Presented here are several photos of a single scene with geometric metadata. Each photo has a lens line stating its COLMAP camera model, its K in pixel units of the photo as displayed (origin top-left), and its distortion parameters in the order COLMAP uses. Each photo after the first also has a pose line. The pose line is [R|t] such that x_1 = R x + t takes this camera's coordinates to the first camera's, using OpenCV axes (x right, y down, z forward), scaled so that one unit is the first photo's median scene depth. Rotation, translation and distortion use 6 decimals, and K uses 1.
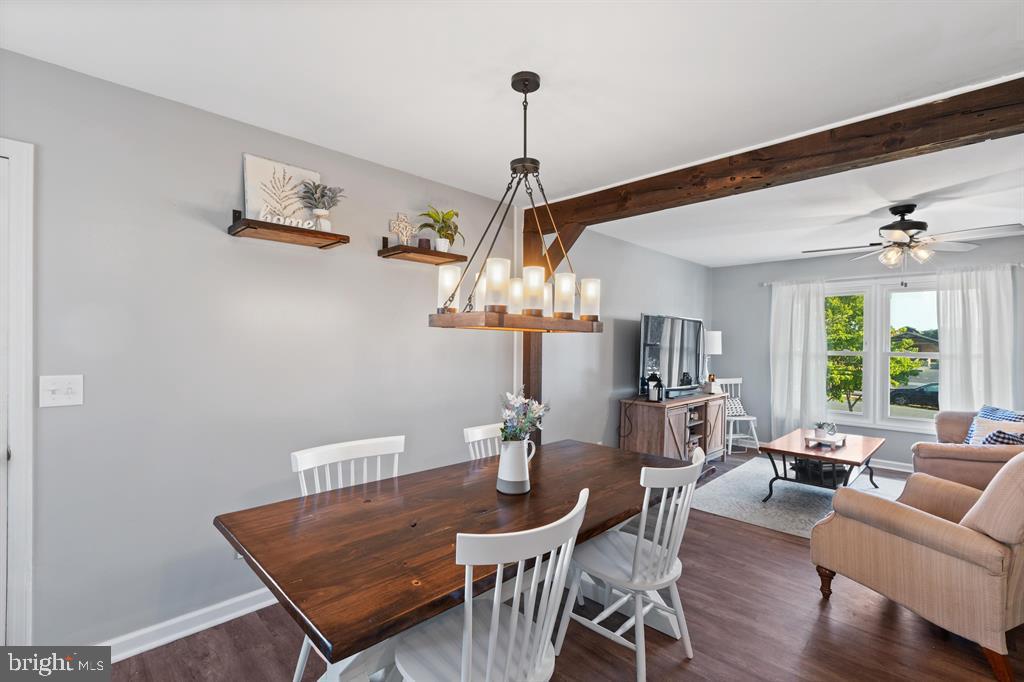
lens RADIAL K [[457.0, 0, 511.2], [0, 457.0, 339.1], [0, 0, 1]] dist [-0.000439, -0.000507]
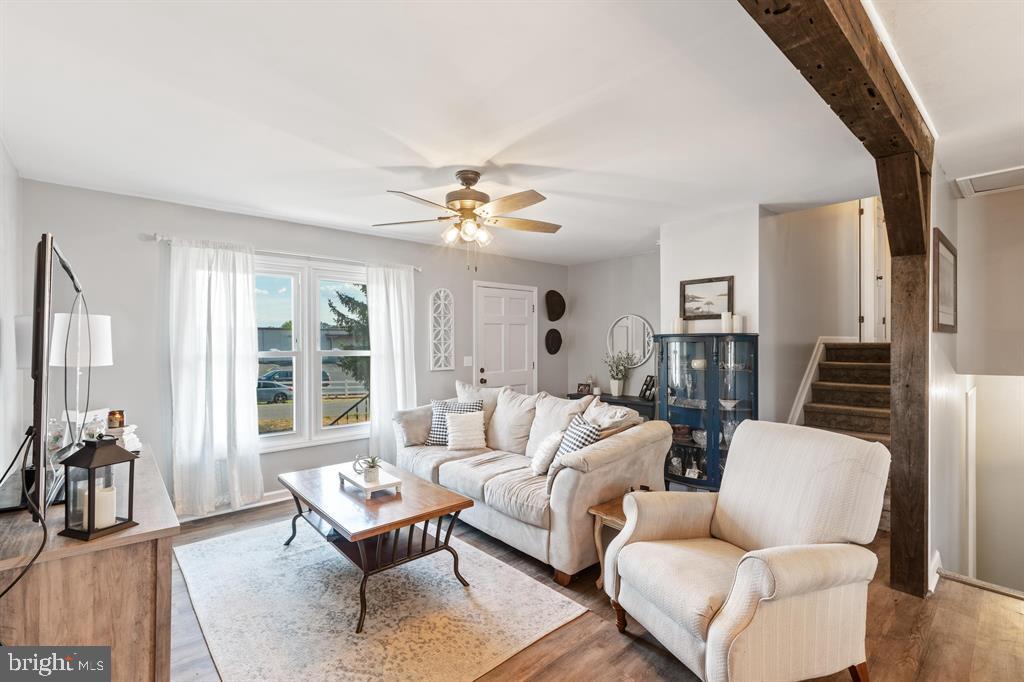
lens RADIAL K [[457.0, 0, 510.8], [0, 457.0, 342.7], [0, 0, 1]] dist [-0.000439, -0.000507]
pose [[0.073975, -0.006160, 0.997241, 0.025176], [0.002621, 0.999979, 0.005982, 0.009425], [-0.997257, 0.002171, 0.073990, 0.635085]]
